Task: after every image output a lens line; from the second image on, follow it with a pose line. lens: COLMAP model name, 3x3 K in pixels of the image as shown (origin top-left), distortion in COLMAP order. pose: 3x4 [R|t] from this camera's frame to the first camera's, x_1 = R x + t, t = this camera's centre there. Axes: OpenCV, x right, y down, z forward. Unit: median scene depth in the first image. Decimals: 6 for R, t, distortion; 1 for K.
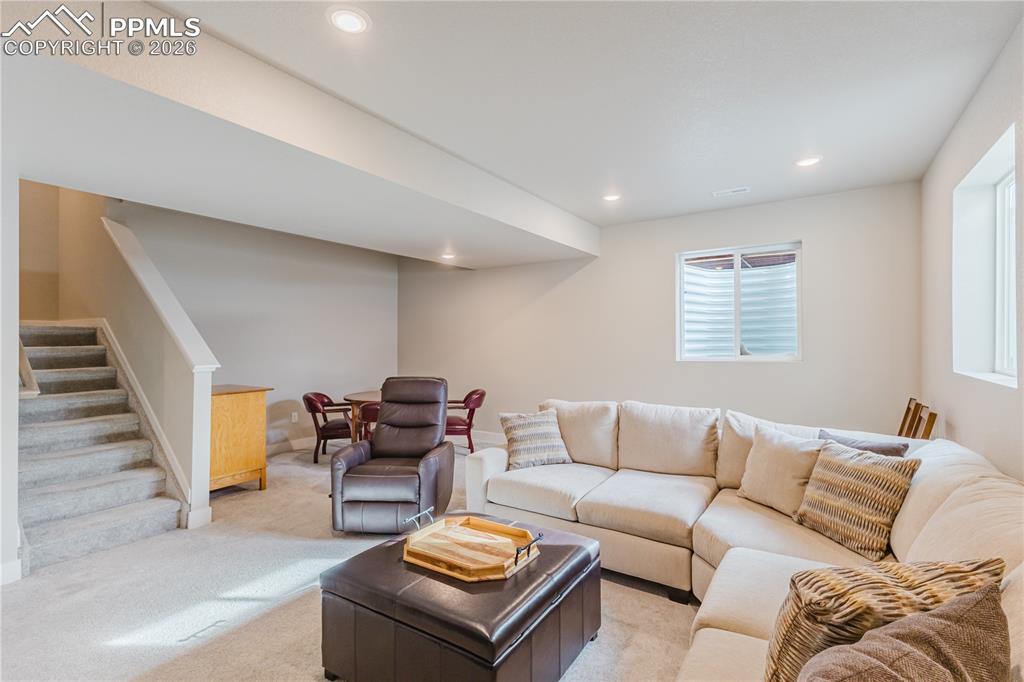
lens RADIAL K [[475.3, 0, 516.3], [0, 475.3, 340.6], [0, 0, 1]] dist [-0.001803, 0.002568]
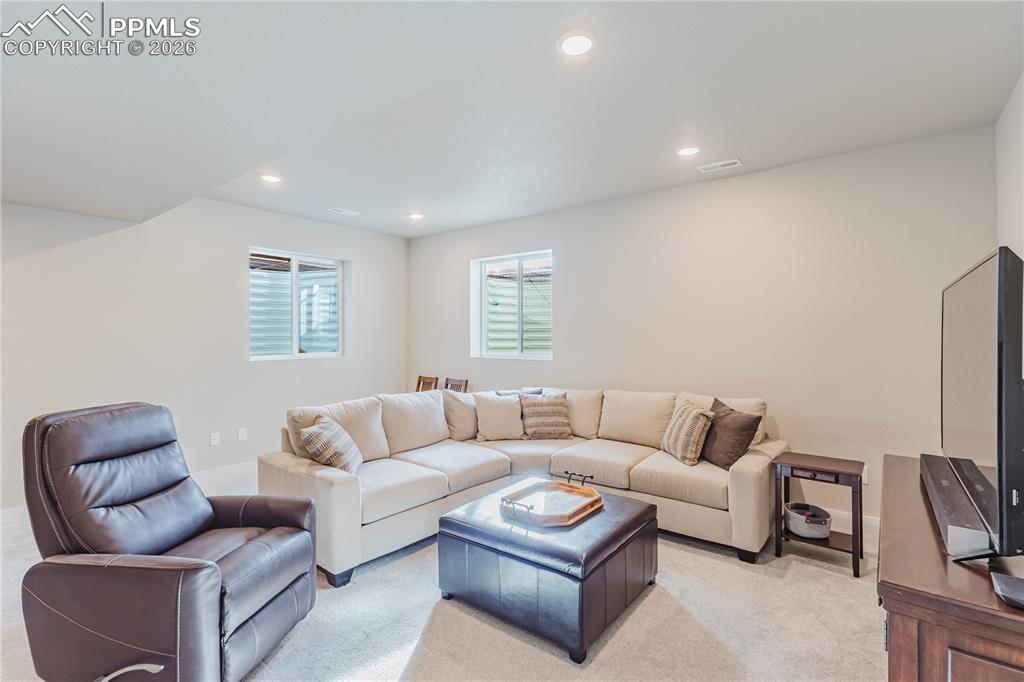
lens RADIAL K [[475.3, 0, 515.5], [0, 475.3, 340.0], [0, 0, 1]] dist [-0.001803, 0.002568]
pose [[0.089669, 0.004116, 0.995963, -0.883207], [0.001222, 0.999990, -0.004243, 0.009784], [-0.995971, 0.001597, 0.089663, 0.646209]]
